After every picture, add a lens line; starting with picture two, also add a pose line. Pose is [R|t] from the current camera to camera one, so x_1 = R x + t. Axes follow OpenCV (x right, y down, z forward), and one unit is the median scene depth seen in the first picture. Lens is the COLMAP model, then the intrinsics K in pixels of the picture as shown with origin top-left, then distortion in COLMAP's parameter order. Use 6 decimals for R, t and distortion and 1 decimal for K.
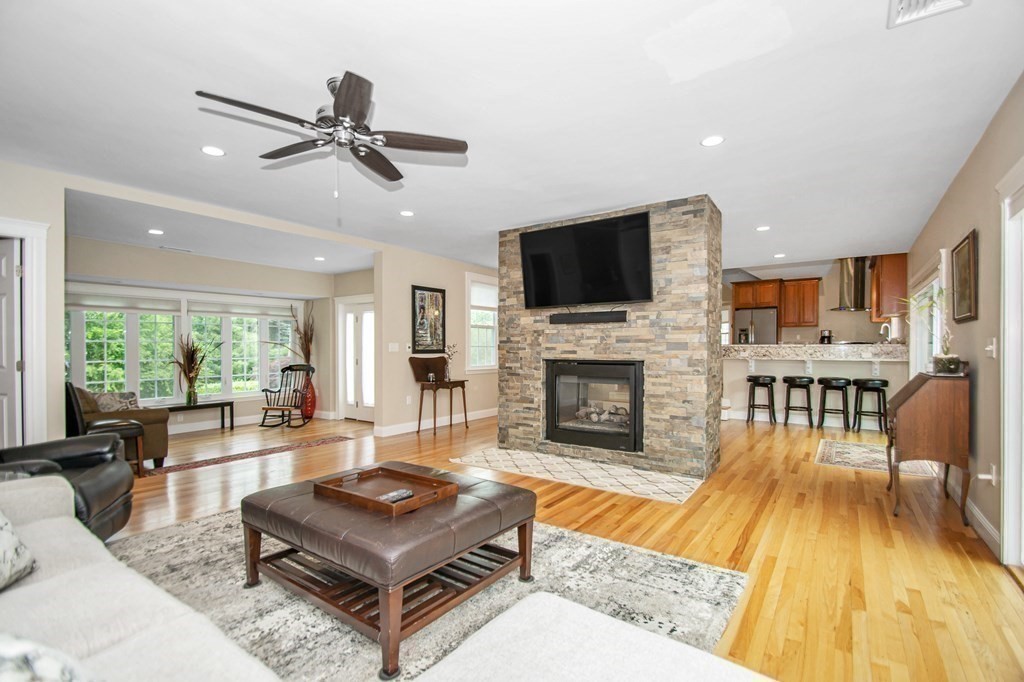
lens RADIAL K [[478.3, 0, 523.1], [0, 478.3, 351.3], [0, 0, 1]] dist [0.016575, -0.021543]
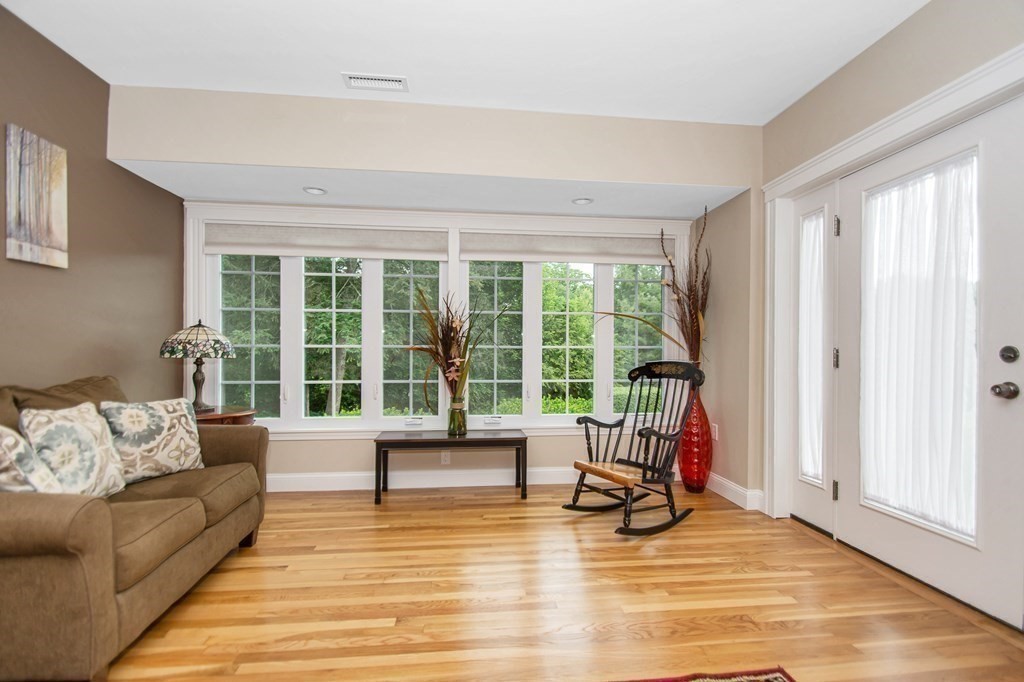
lens RADIAL K [[455.1, 0, 500.5], [0, 455.1, 352.3], [0, 0, 1]] dist [0.015200, -0.009854]
pose [[0.638369, 0.006888, -0.769700, -0.406082], [-0.011890, 0.999929, -0.000913, 0.033347], [0.769639, 0.009734, 0.638406, 1.001530]]
